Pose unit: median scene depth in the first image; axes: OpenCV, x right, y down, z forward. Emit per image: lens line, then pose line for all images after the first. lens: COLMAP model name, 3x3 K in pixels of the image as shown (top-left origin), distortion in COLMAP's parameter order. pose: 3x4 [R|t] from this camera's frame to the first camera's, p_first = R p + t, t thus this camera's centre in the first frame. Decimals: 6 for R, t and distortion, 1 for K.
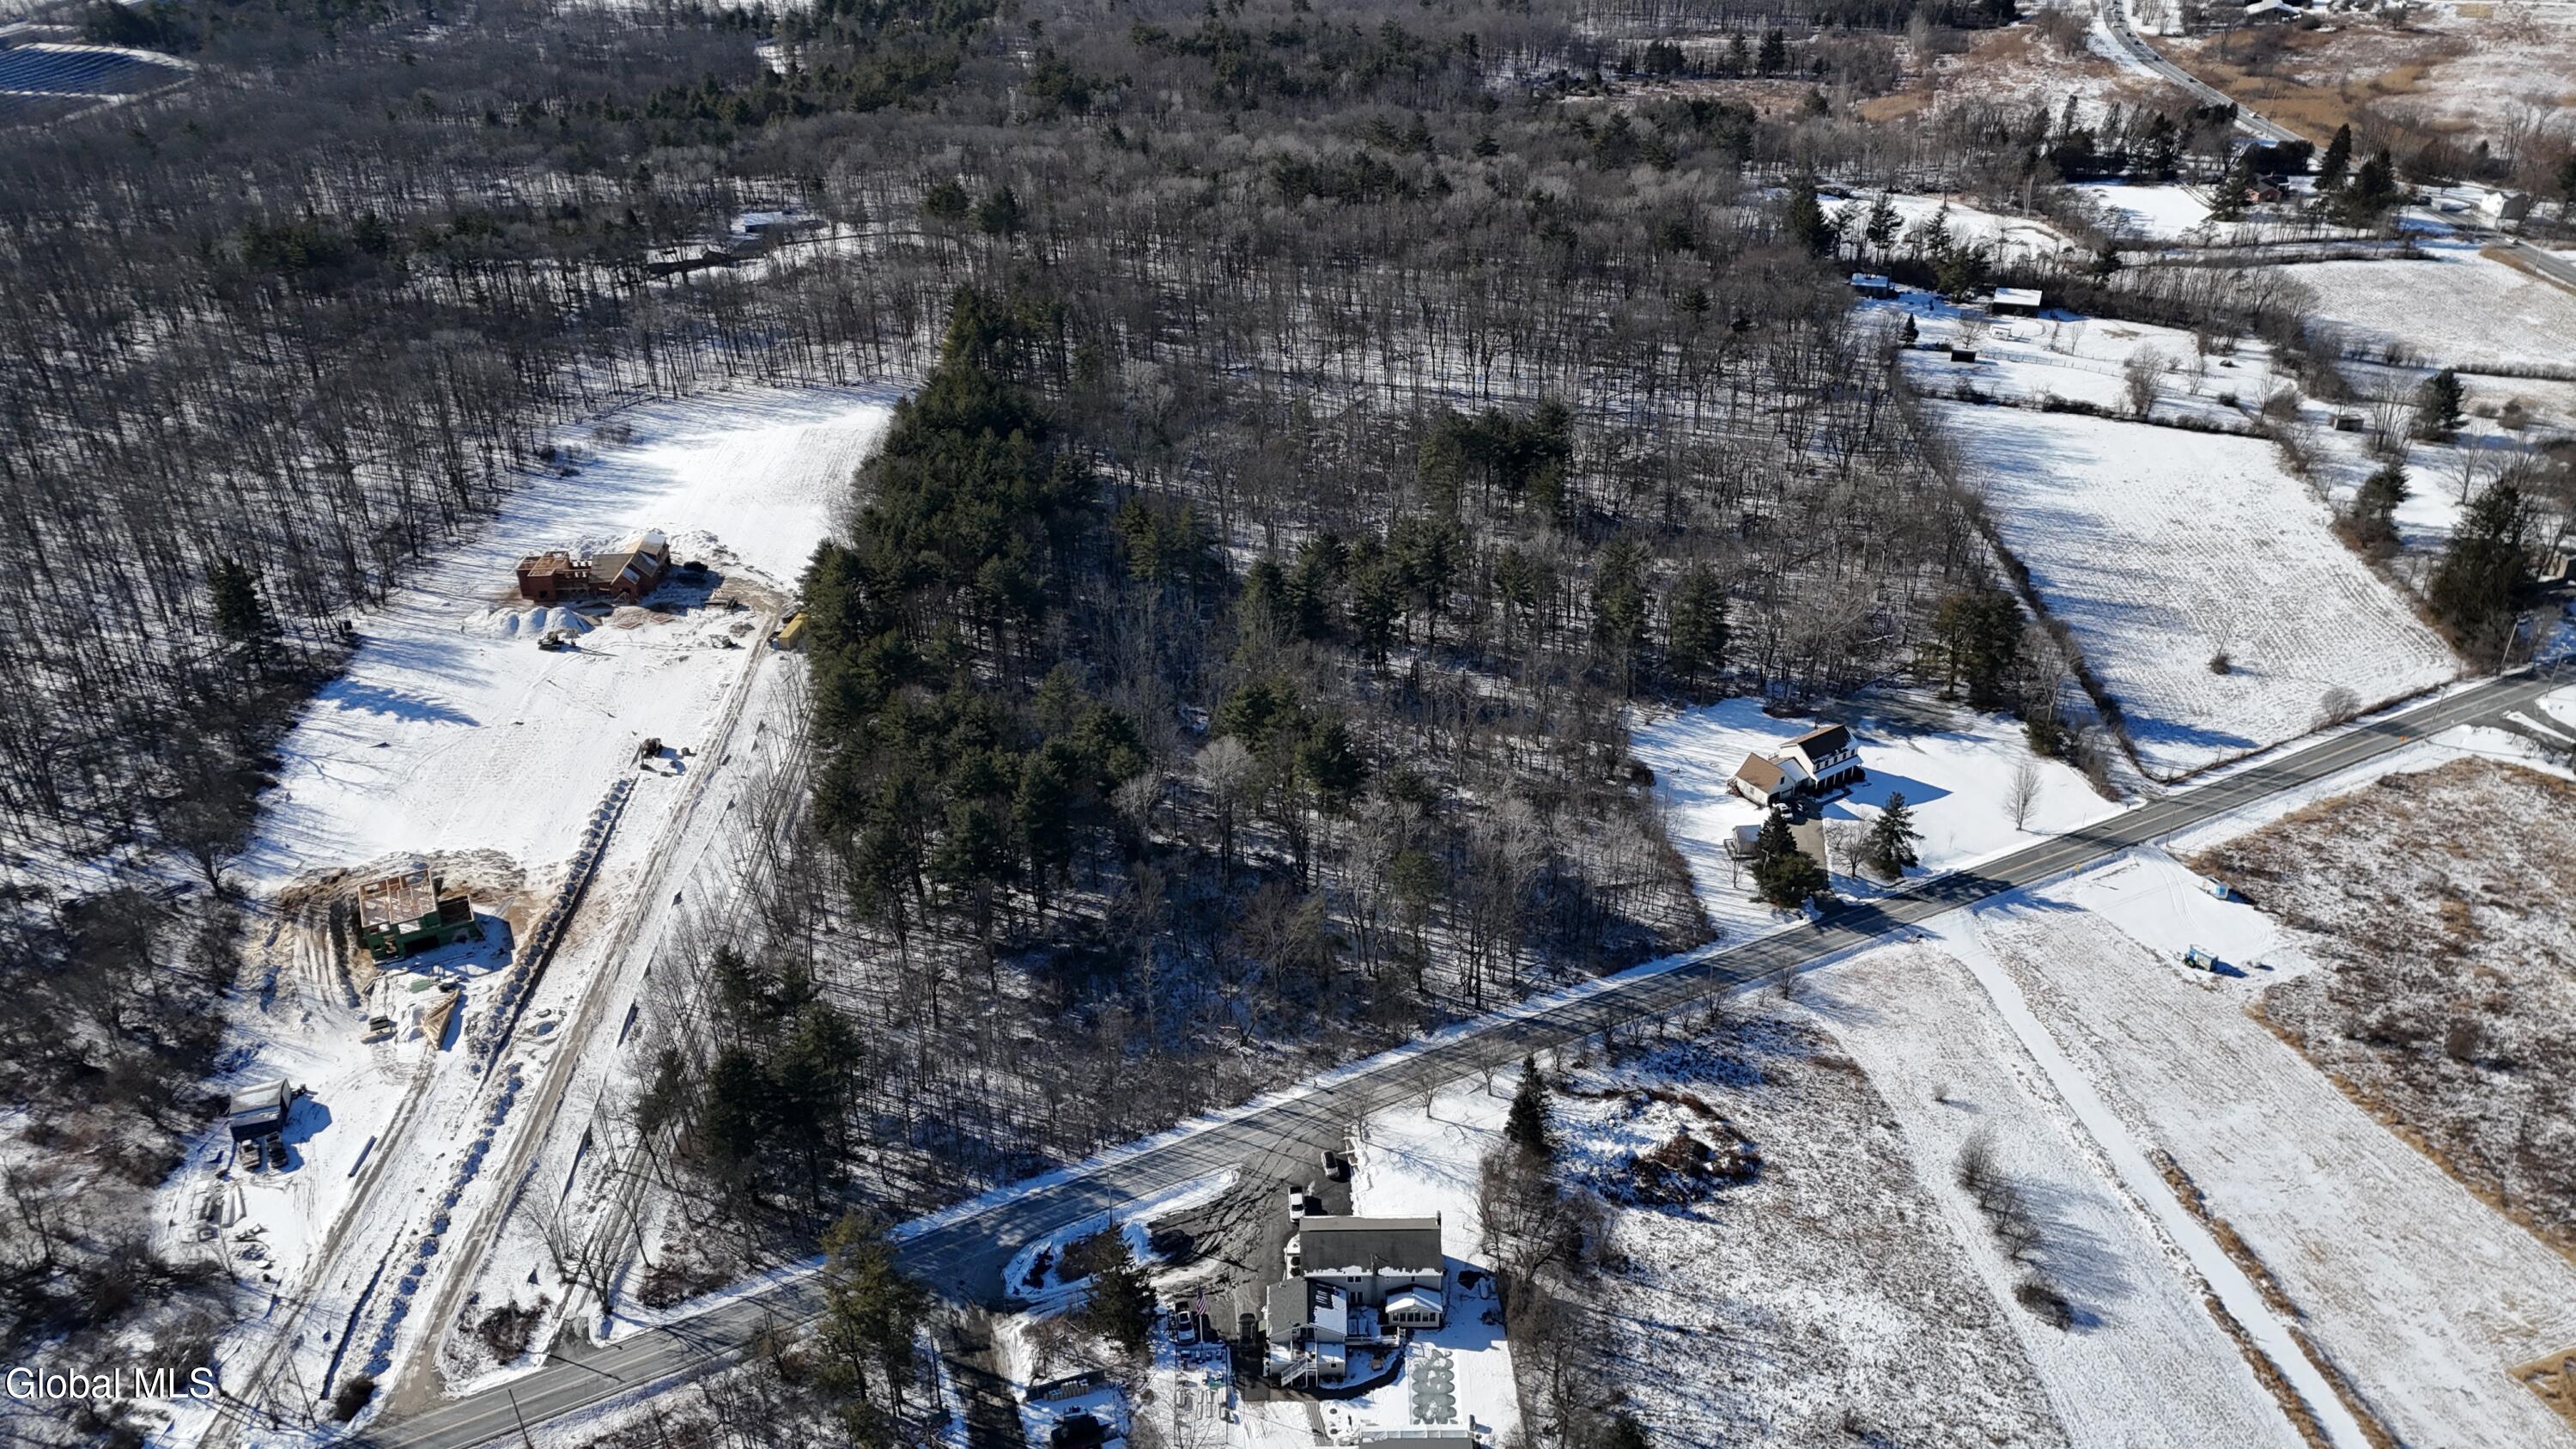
lens RADIAL K [[1873.9, 0, 1293.7], [0, 1873.9, 729.9], [0, 0, 1]] dist [0.066790, -0.045645]
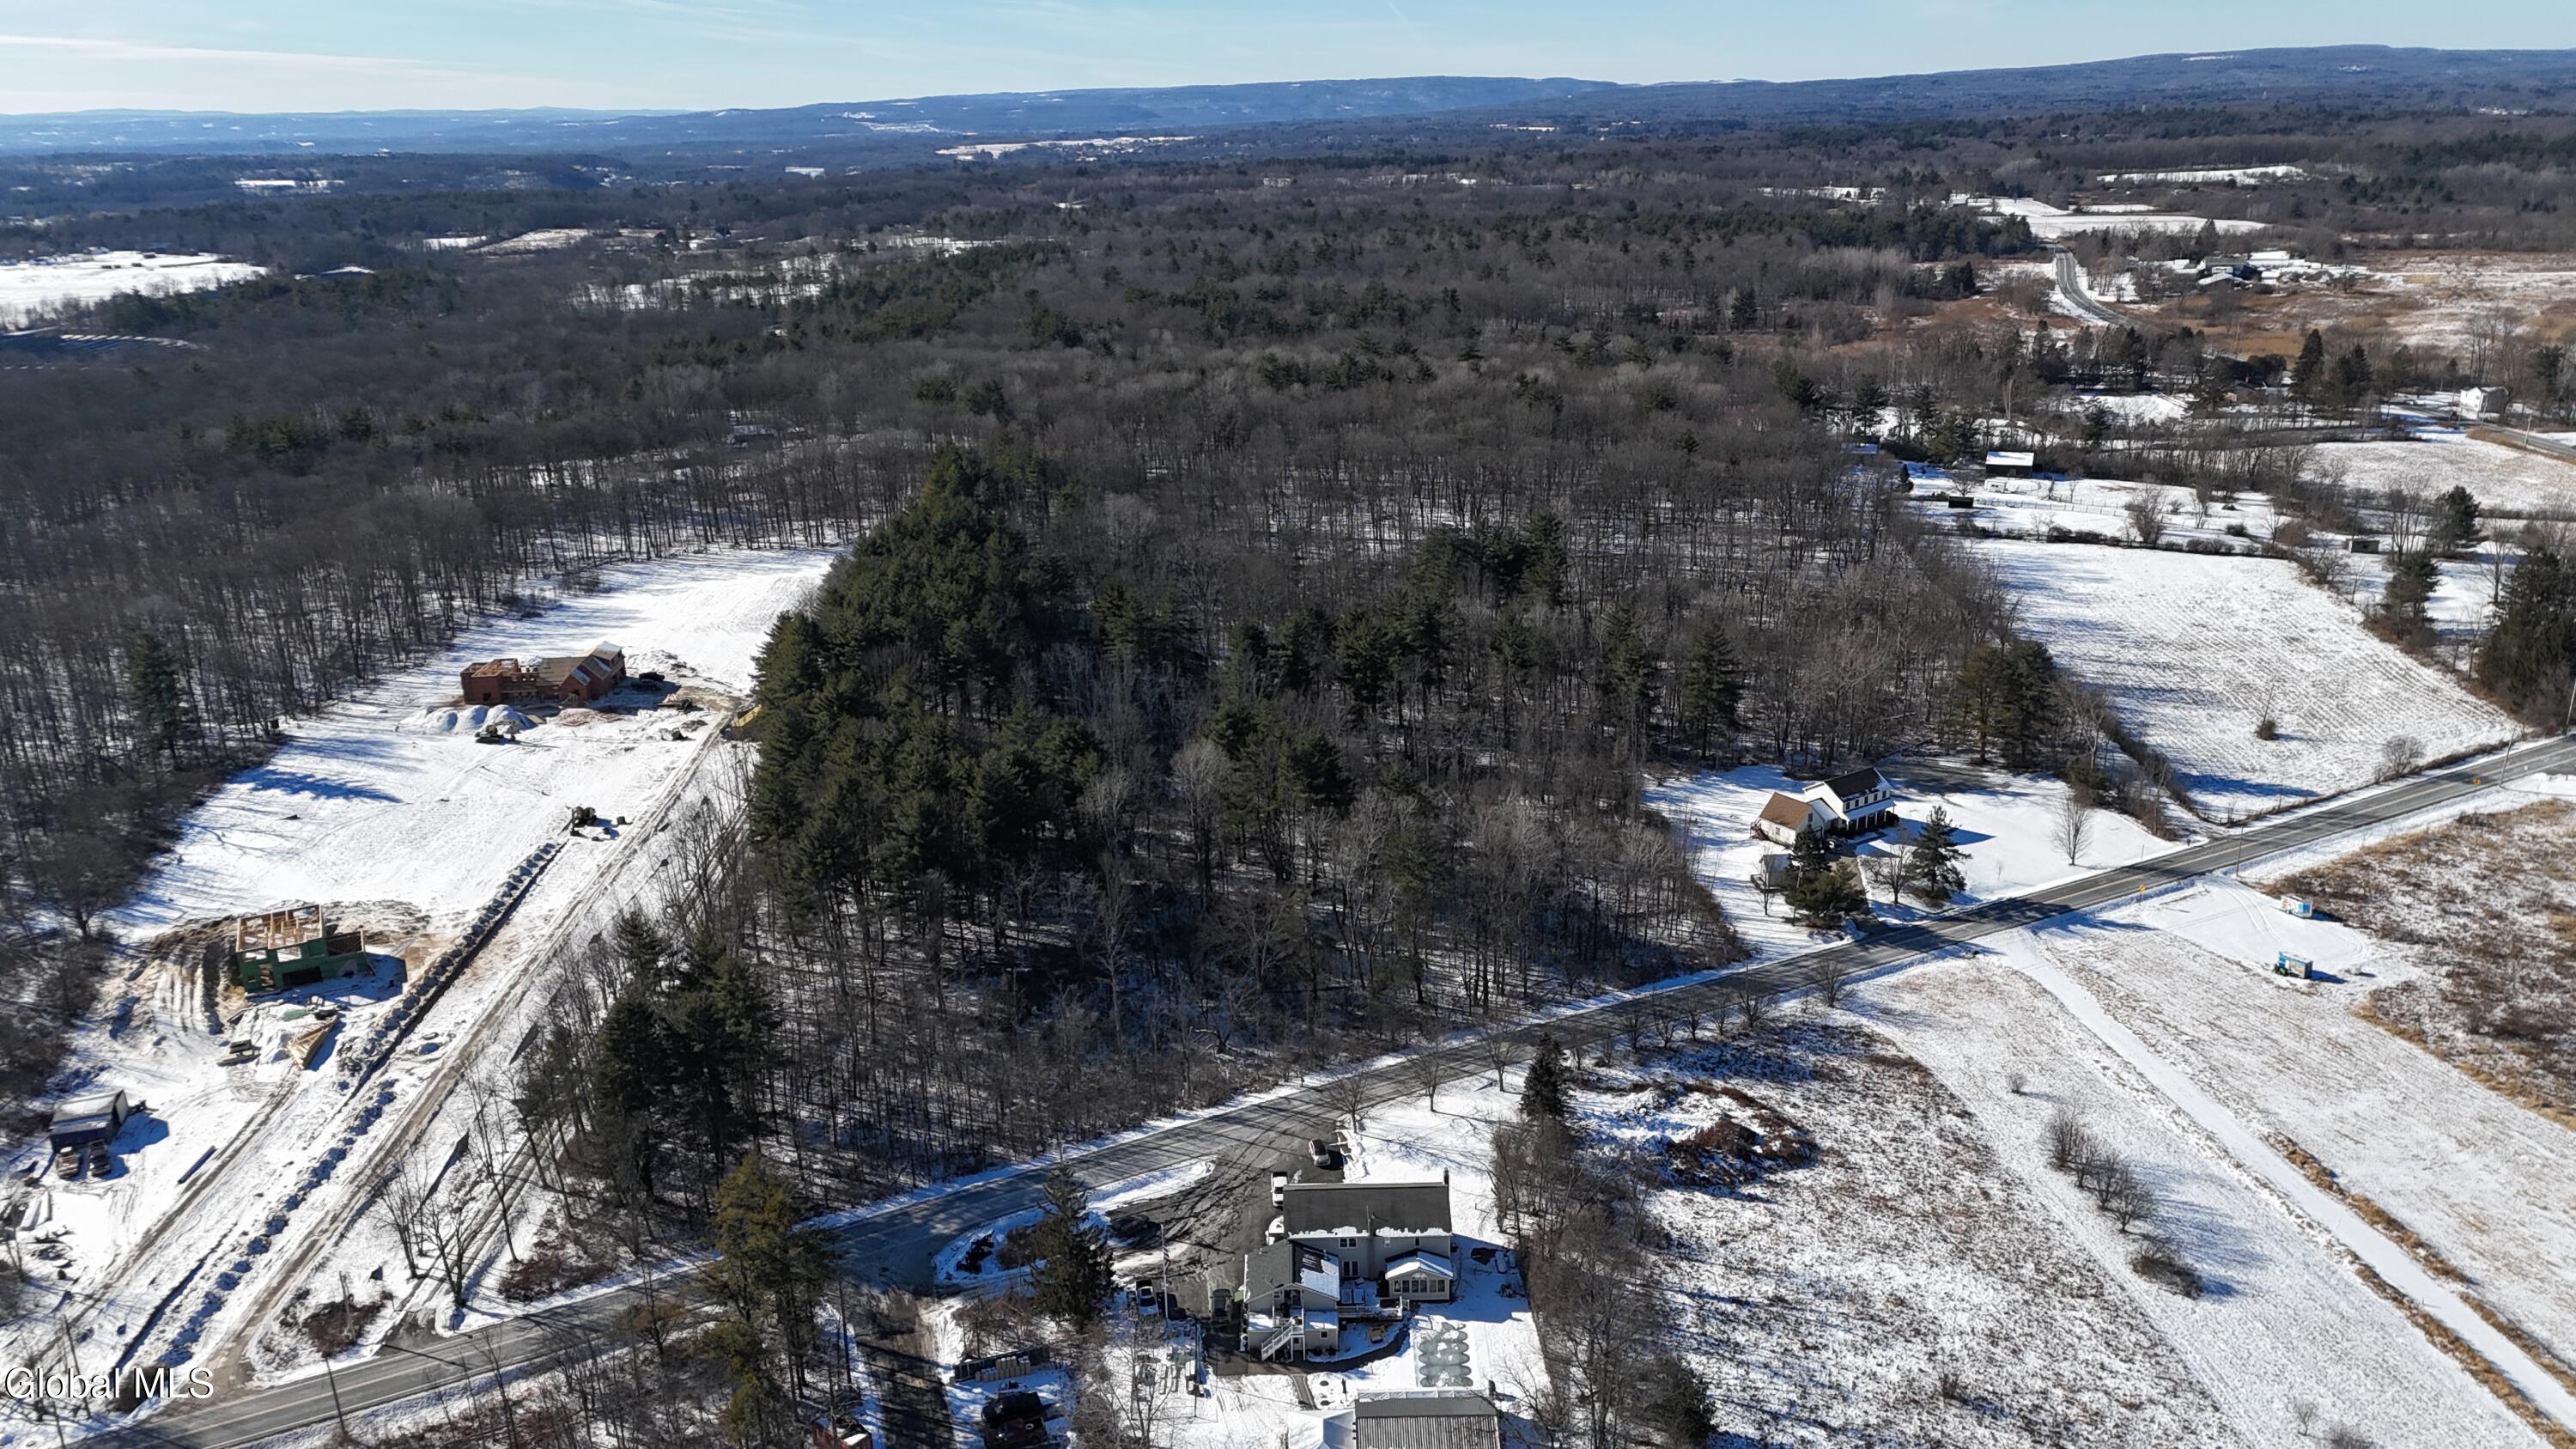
lens RADIAL K [[1881.1, 0, 1294.5], [0, 1881.1, 715.1], [0, 0, 1]] dist [0.072289, -0.056270]
pose [[0.999967, -0.007287, 0.003672, 0.005102], [0.007863, 0.980780, -0.194959, 0.168208], [-0.002181, 0.194982, 0.980804, 0.090728]]
